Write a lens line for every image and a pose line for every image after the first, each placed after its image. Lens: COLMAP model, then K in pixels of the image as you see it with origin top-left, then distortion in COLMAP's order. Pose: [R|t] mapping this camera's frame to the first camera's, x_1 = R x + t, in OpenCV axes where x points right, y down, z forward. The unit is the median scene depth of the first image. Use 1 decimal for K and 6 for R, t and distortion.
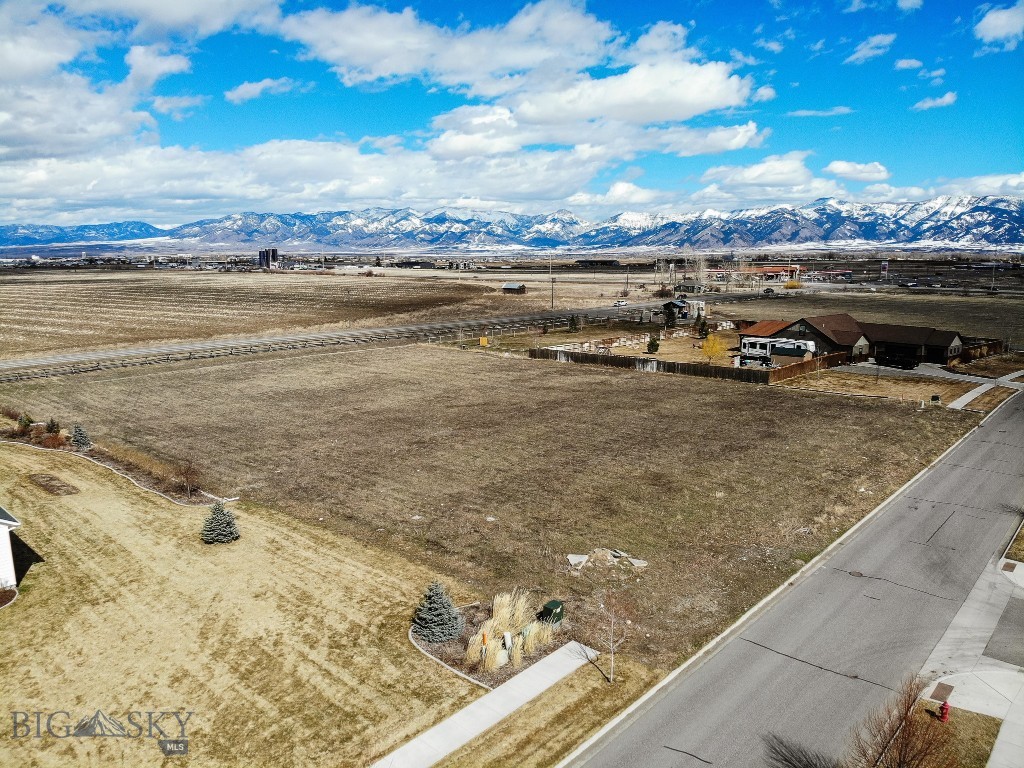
lens RADIAL K [[746.2, 0, 517.5], [0, 746.2, 386.0], [0, 0, 1]] dist [0.108998, -0.250772]
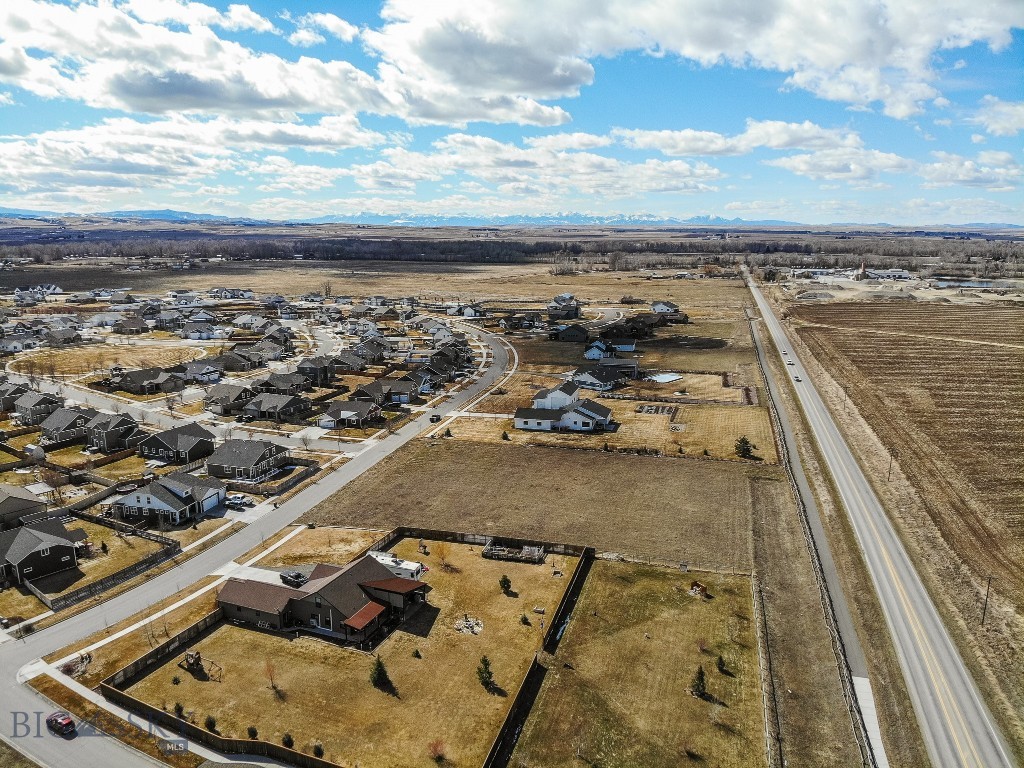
lens RADIAL K [[750.0, 0, 518.0], [0, 750.0, 372.8], [0, 0, 1]] dist [0.096556, -0.224285]
pose [[-0.893130, 0.083518, -0.441977, 0.682556], [-0.080015, 0.937438, 0.338833, -0.764581], [0.442625, 0.337986, -0.830571, 2.017569]]
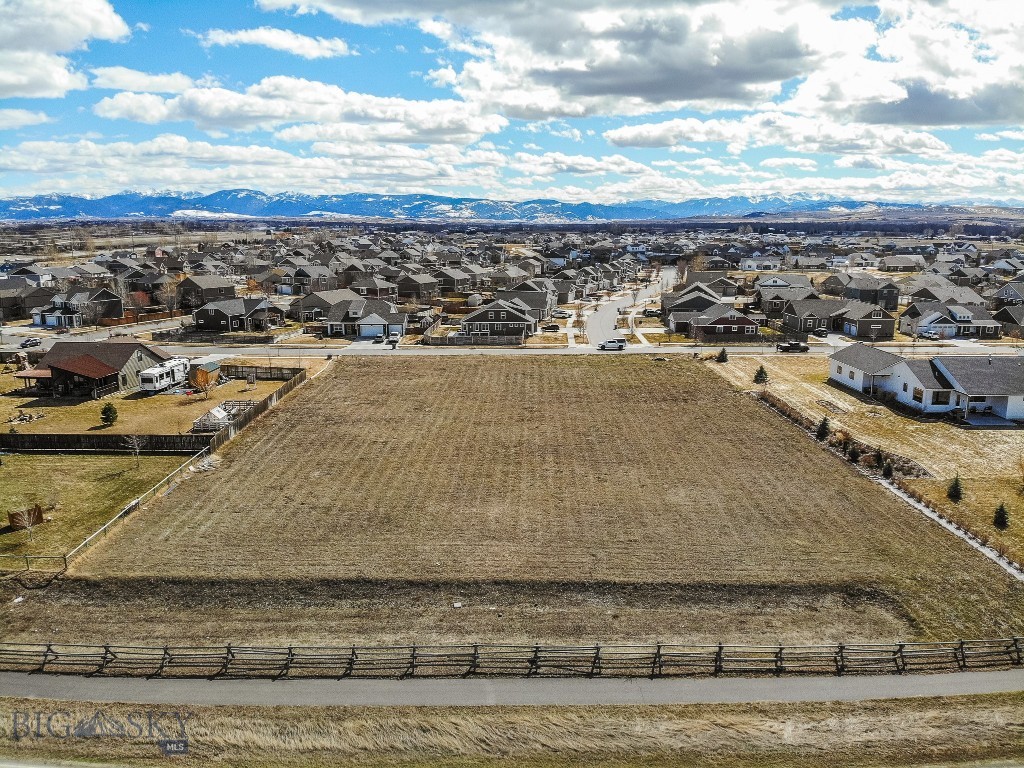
lens RADIAL K [[751.0, 0, 517.6], [0, 751.0, 381.5], [0, 0, 1]] dist [0.069349, -0.184575]
pose [[-0.672343, -0.150943, 0.724687, -0.709367], [0.128526, 0.940316, 0.315099, -0.305097], [-0.728997, 0.304996, -0.612814, 1.323671]]
